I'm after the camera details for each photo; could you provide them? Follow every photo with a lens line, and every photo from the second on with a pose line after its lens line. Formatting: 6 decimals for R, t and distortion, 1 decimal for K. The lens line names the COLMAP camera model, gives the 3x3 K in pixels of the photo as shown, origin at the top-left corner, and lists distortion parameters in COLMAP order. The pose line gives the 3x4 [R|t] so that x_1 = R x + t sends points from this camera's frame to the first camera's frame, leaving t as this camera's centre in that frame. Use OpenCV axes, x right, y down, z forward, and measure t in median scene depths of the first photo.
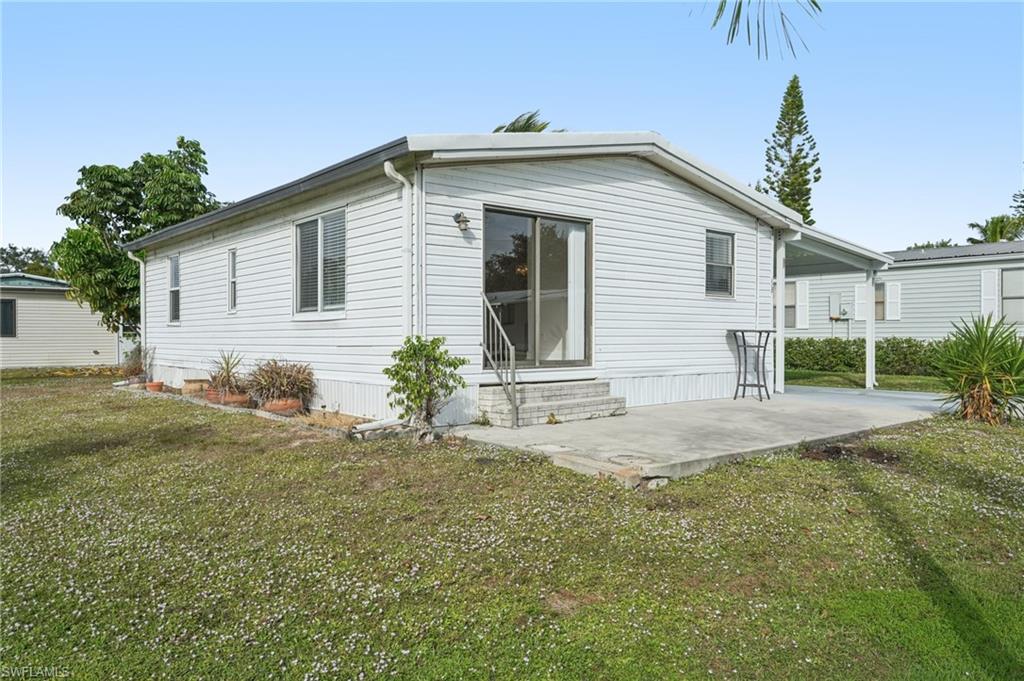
lens RADIAL K [[743.0, 0, 511.2], [0, 743.0, 339.9], [0, 0, 1]] dist [0.007953, 0.002317]
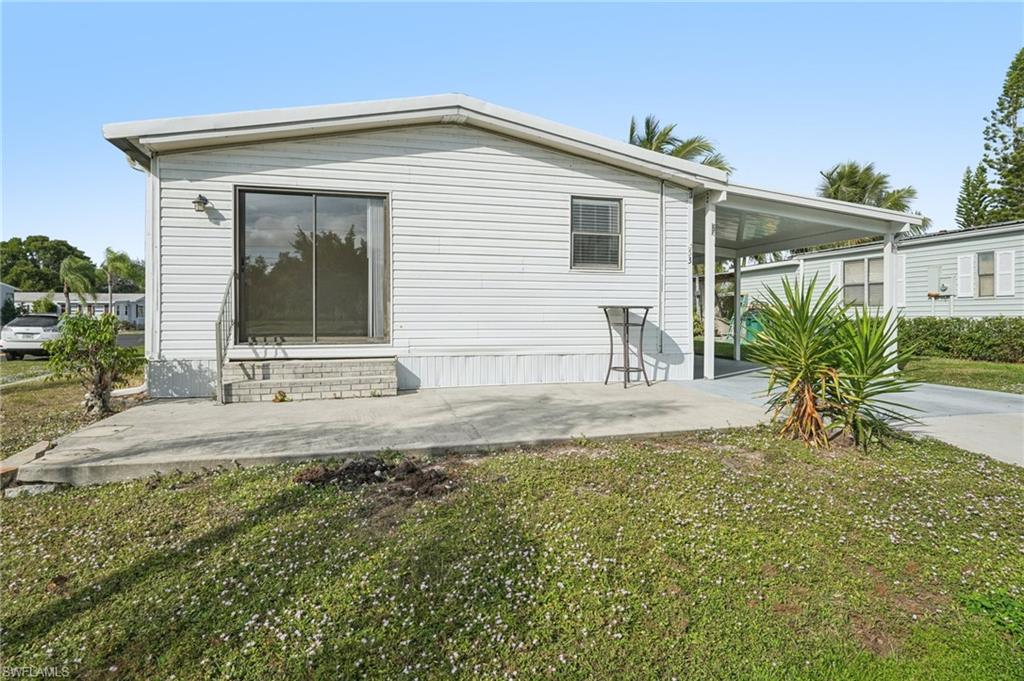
lens RADIAL K [[552.3, 0, 510.1], [0, 552.3, 319.0], [0, 0, 1]] dist [-0.008621, 0.000483]
pose [[0.900442, 0.002767, -0.434968, 0.488795], [-0.003091, 0.999995, -0.000037, 0.002109], [0.434966, 0.001378, 0.900446, 0.360636]]
